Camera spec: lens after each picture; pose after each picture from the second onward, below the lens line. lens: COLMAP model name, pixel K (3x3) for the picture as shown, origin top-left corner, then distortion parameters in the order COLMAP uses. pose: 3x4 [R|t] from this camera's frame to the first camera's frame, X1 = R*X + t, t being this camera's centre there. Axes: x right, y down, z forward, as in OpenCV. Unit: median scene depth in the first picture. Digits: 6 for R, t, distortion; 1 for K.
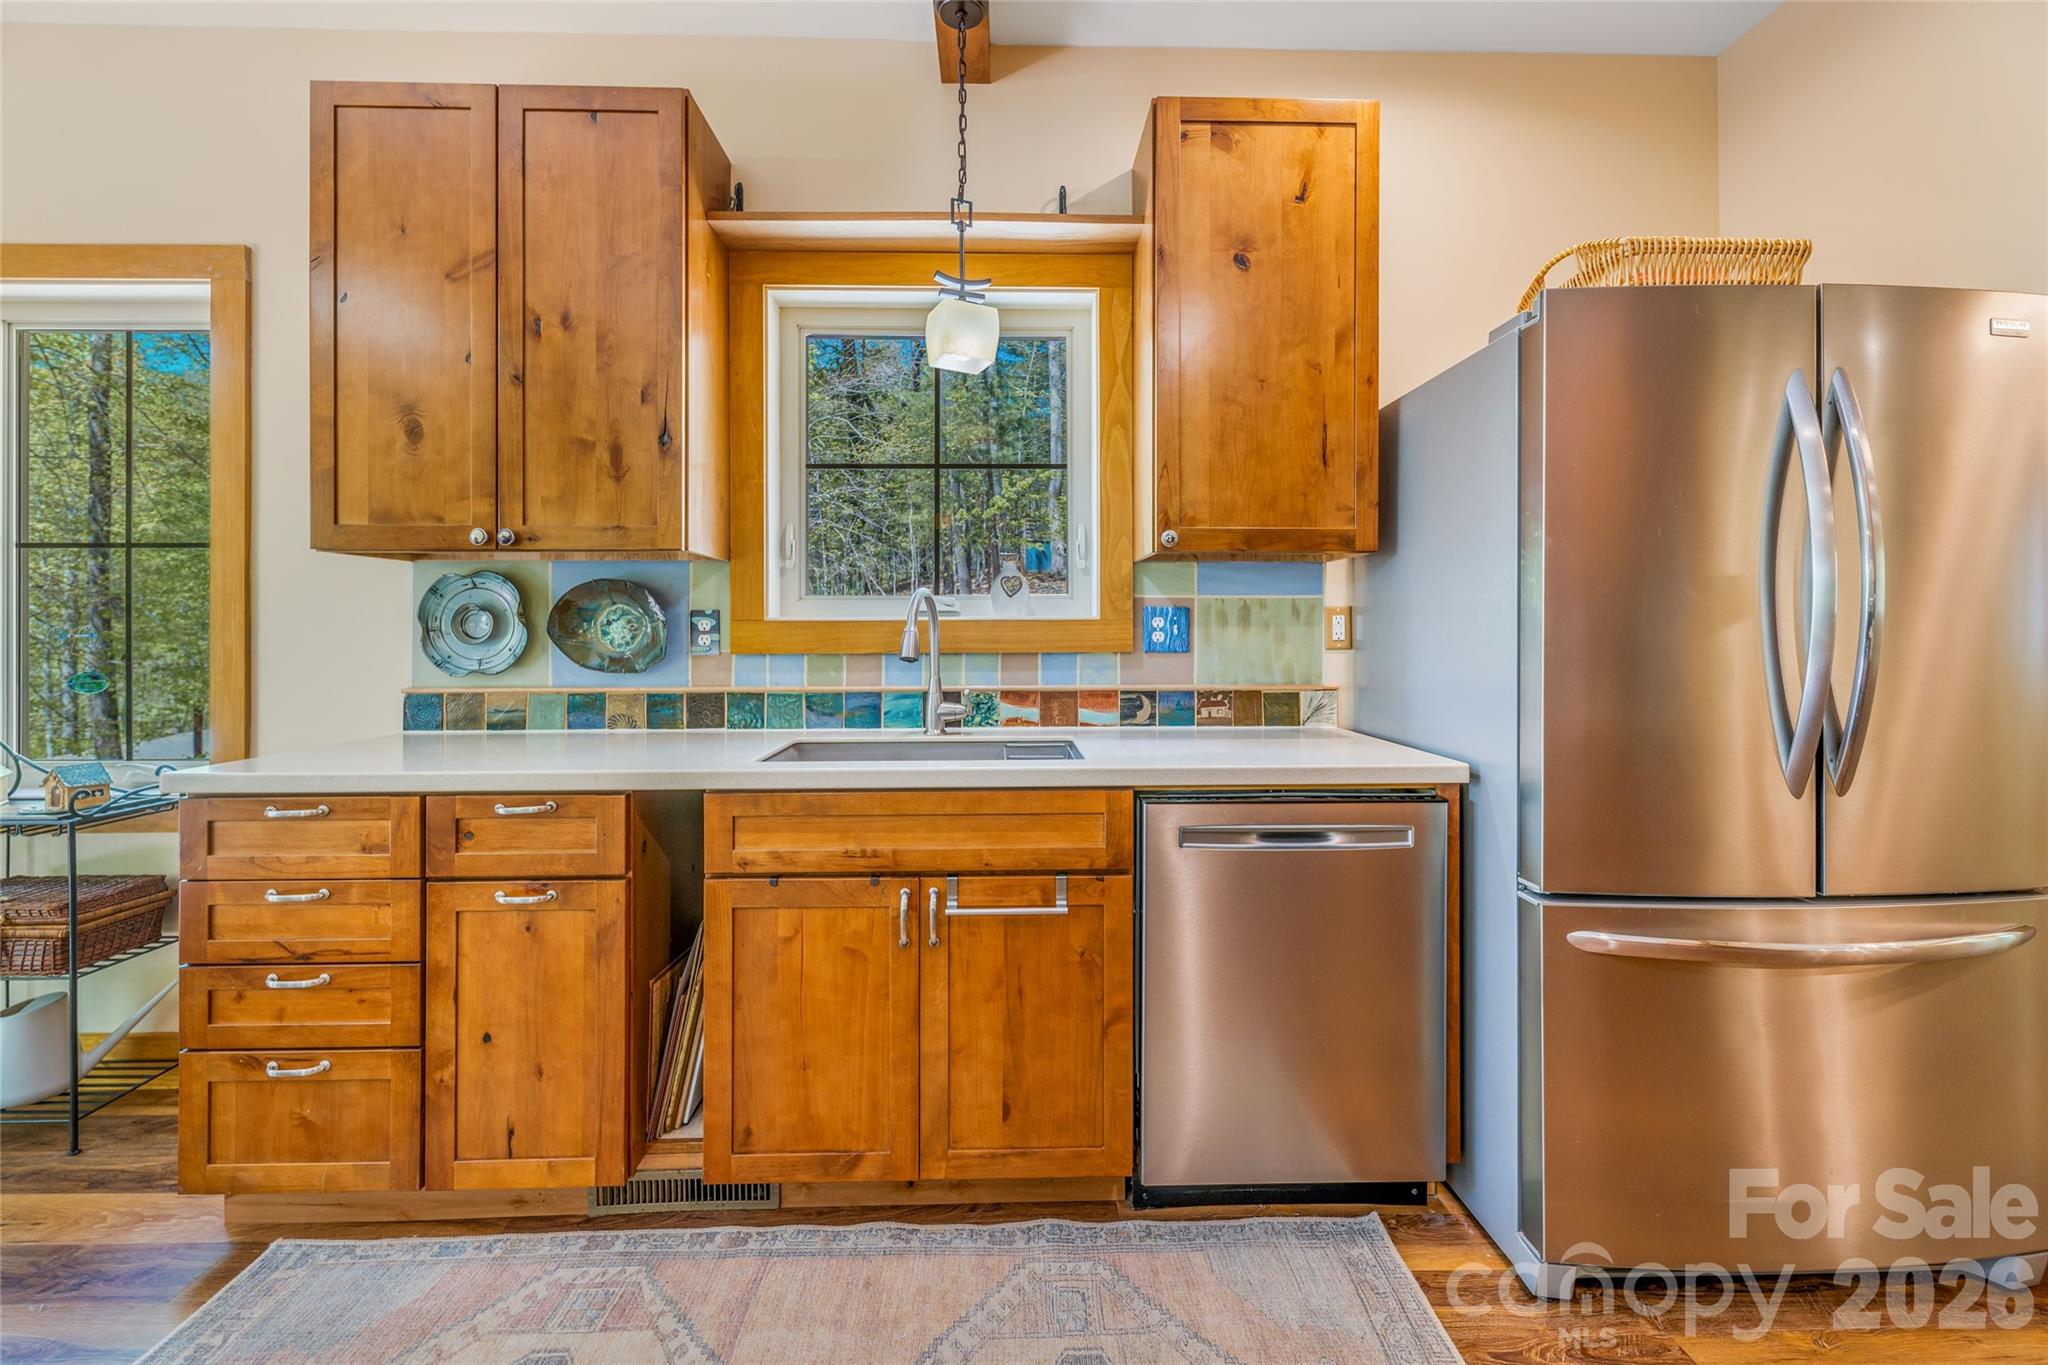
lens RADIAL K [[853.6, 0, 1026.3], [0, 853.6, 630.1], [0, 0, 1]] dist [0.002099, -0.000743]
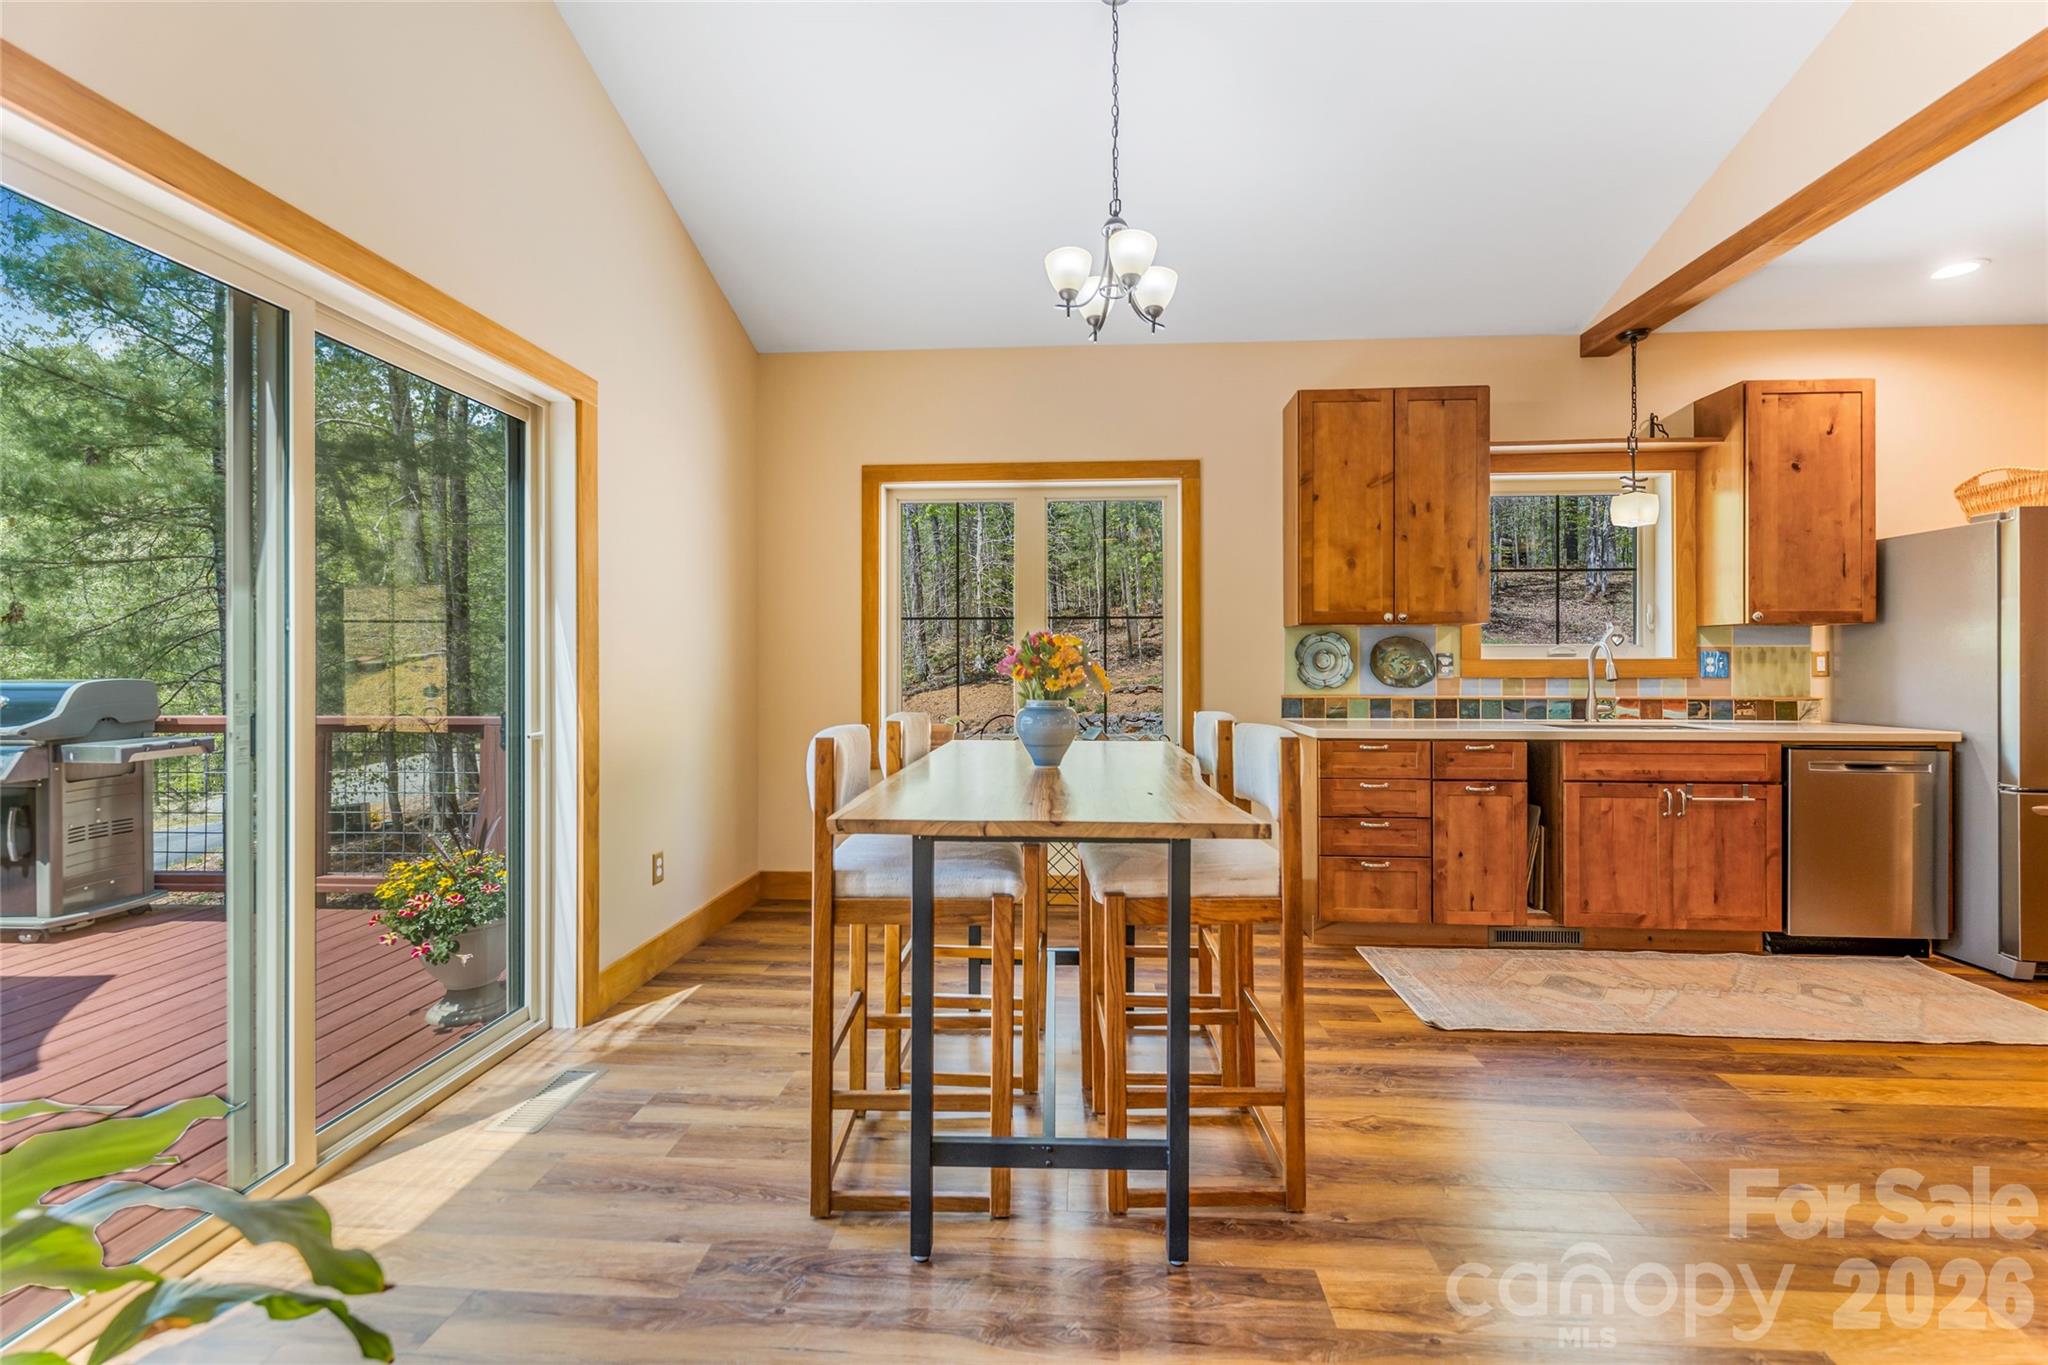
lens RADIAL K [[849.3, 0, 1029.4], [0, 849.3, 659.0], [0, 0, 1]] dist [0.000306, -0.000884]
pose [[0.994956, 0.002109, -0.100290, -1.253884], [-0.002596, 0.999985, -0.004722, -0.000438], [0.100279, 0.004959, 0.994947, -1.032427]]
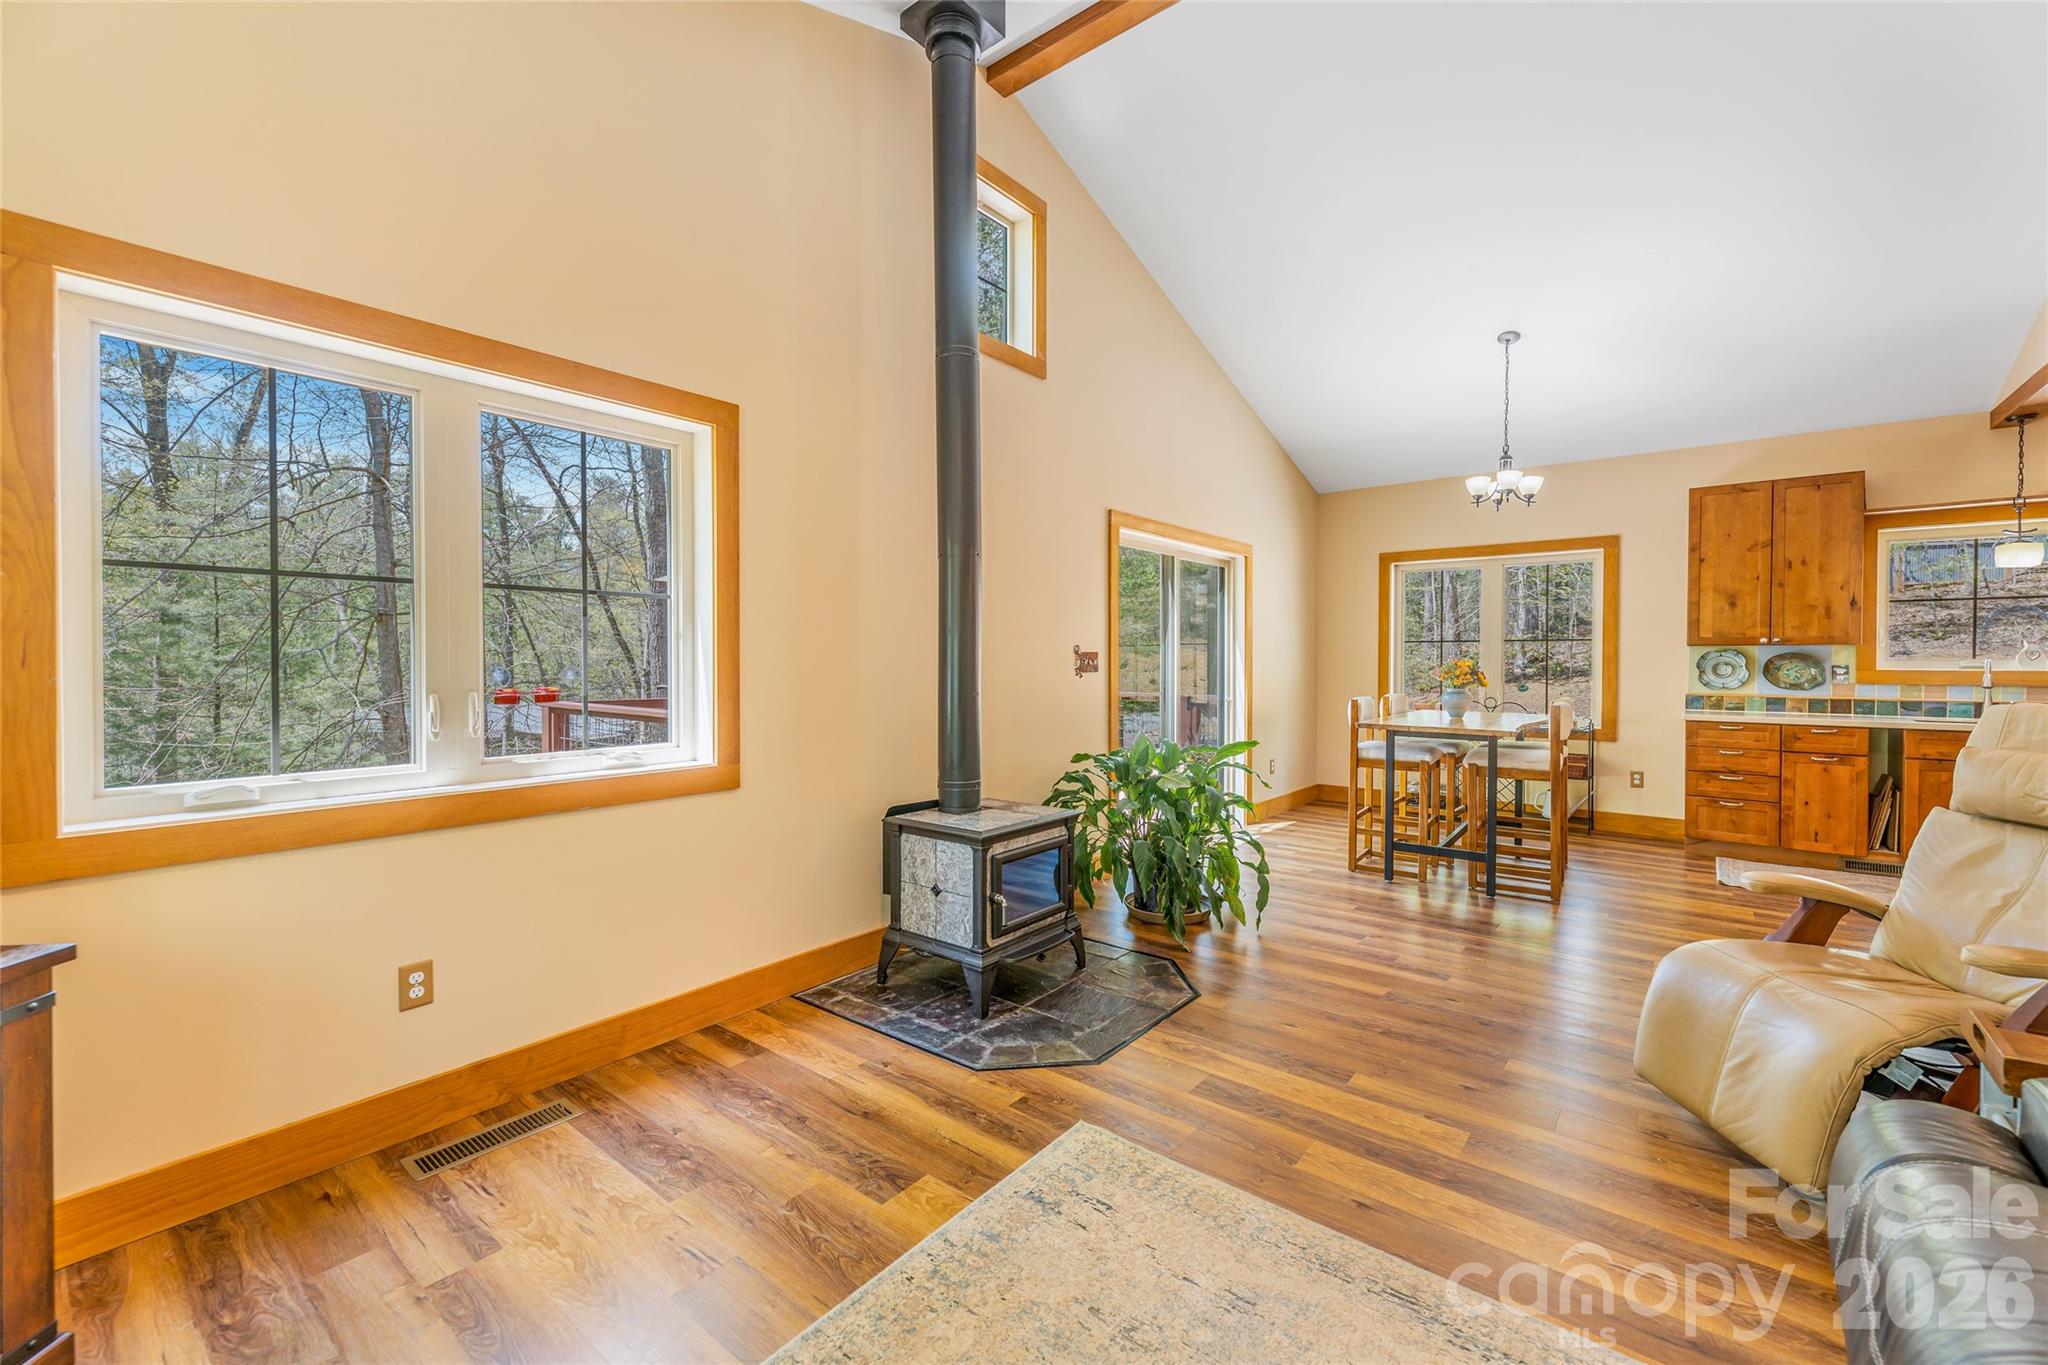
lens RADIAL K [[836.2, 0, 1035.1], [0, 836.2, 667.4], [0, 0, 1]] dist [0.009060, 0.000014]
pose [[0.761798, 0.011216, -0.647718, -0.662992], [-0.005102, 0.999923, 0.011315, -0.038515], [0.647795, -0.005315, 0.761797, -2.702084]]
